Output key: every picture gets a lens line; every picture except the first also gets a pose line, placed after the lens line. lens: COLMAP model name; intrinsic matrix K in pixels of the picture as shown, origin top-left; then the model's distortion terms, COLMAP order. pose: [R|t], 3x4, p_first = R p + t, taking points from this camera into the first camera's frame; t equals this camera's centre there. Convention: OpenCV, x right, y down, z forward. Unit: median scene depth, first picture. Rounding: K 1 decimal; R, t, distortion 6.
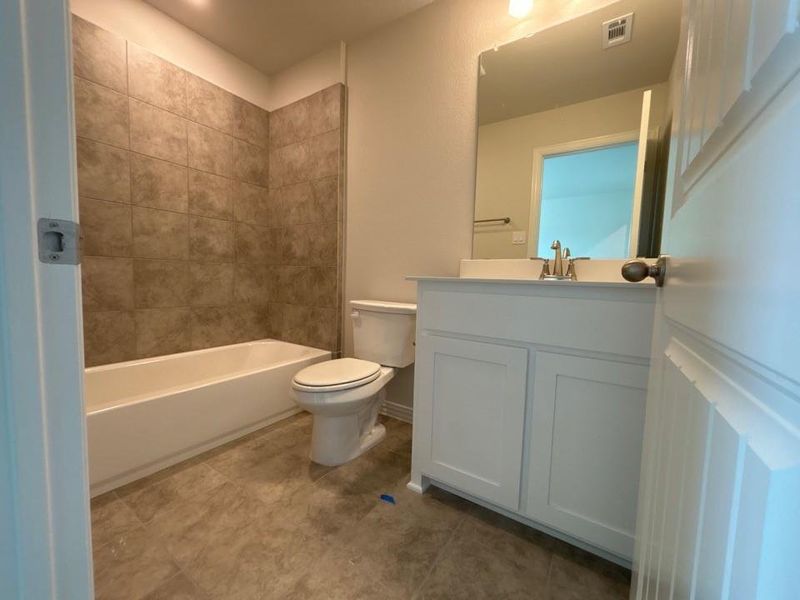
lens RADIAL K [[320.2, 0, 397.3], [0, 320.2, 303.6], [0, 0, 1]] dist [-0.000757, 0.000553]
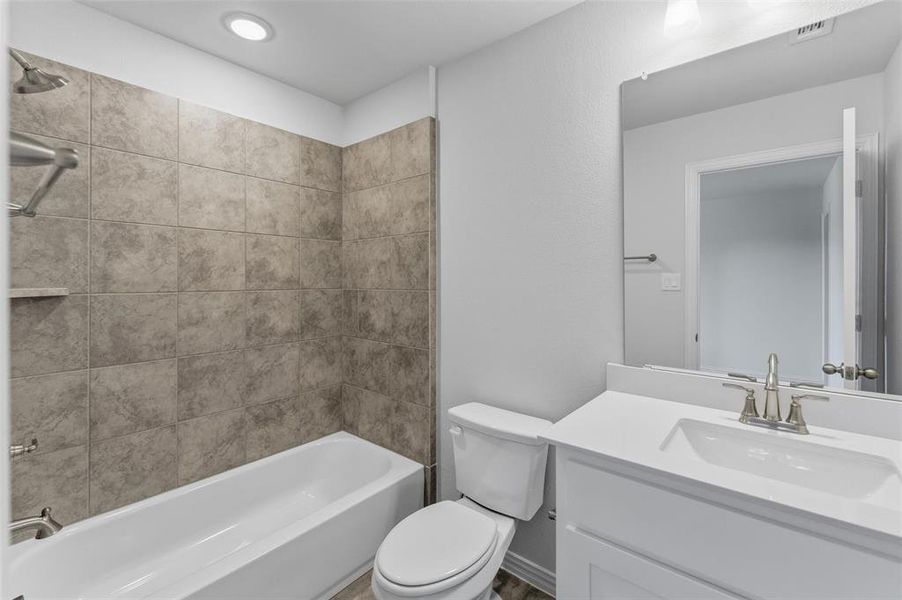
lens RADIAL K [[385.8, 0, 450.6], [0, 385.8, 277.1], [0, 0, 1]] dist [-0.001120, -0.000536]
pose [[0.993622, -0.028792, -0.109020, -0.033764], [0.020797, 0.997058, -0.073776, -0.219674], [0.110824, 0.071039, 0.991298, 0.093109]]
